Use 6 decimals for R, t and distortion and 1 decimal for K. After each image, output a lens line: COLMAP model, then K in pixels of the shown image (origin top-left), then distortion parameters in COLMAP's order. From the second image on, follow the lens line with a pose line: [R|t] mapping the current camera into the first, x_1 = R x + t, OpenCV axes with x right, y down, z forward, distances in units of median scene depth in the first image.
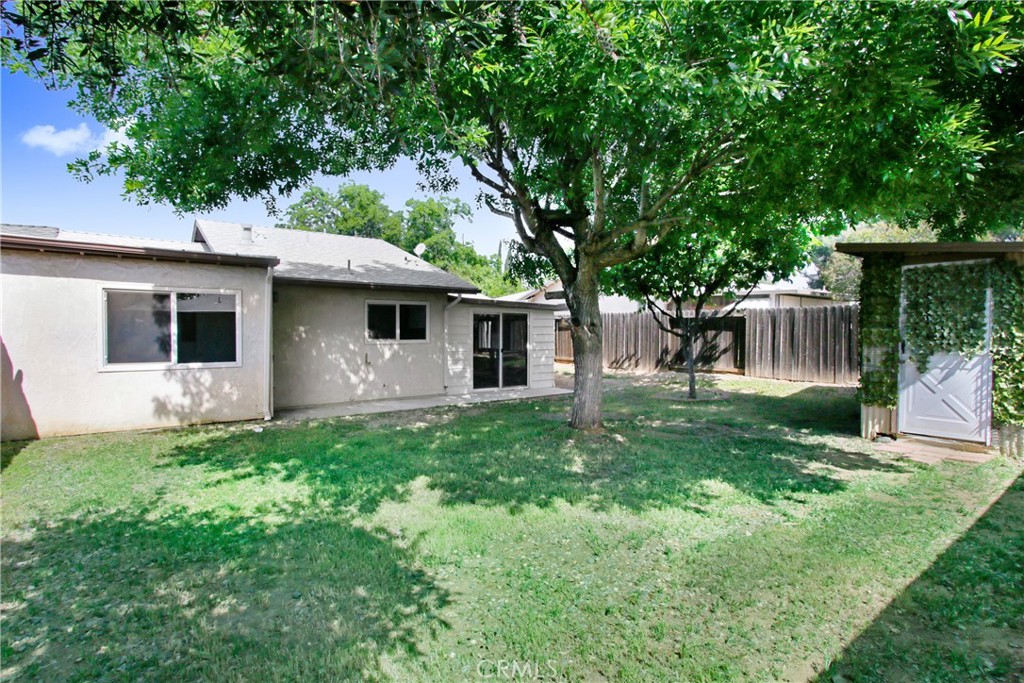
lens RADIAL K [[487.9, 0, 511.6], [0, 487.9, 344.2], [0, 0, 1]] dist [-0.013902, 0.001184]
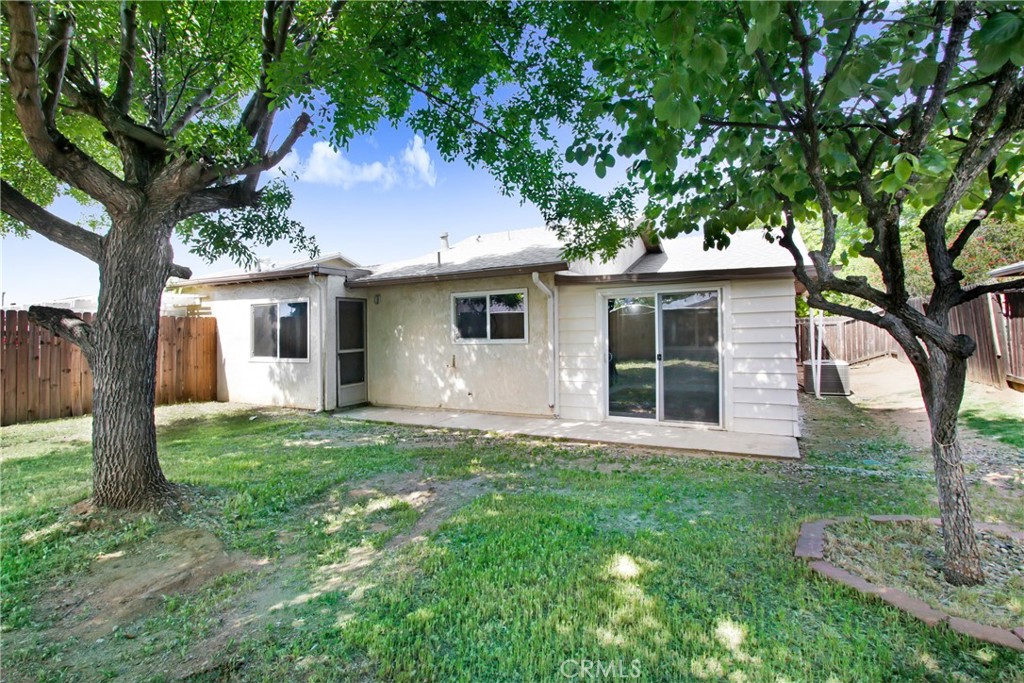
lens RADIAL K [[487.9, 0, 511.8], [0, 487.9, 337.4], [0, 0, 1]] dist [-0.013902, 0.001184]
pose [[0.423582, 0.007978, -0.905822, 0.491731], [0.002975, 0.999944, 0.010198, -0.020374], [0.905853, -0.007014, 0.423535, 0.661271]]
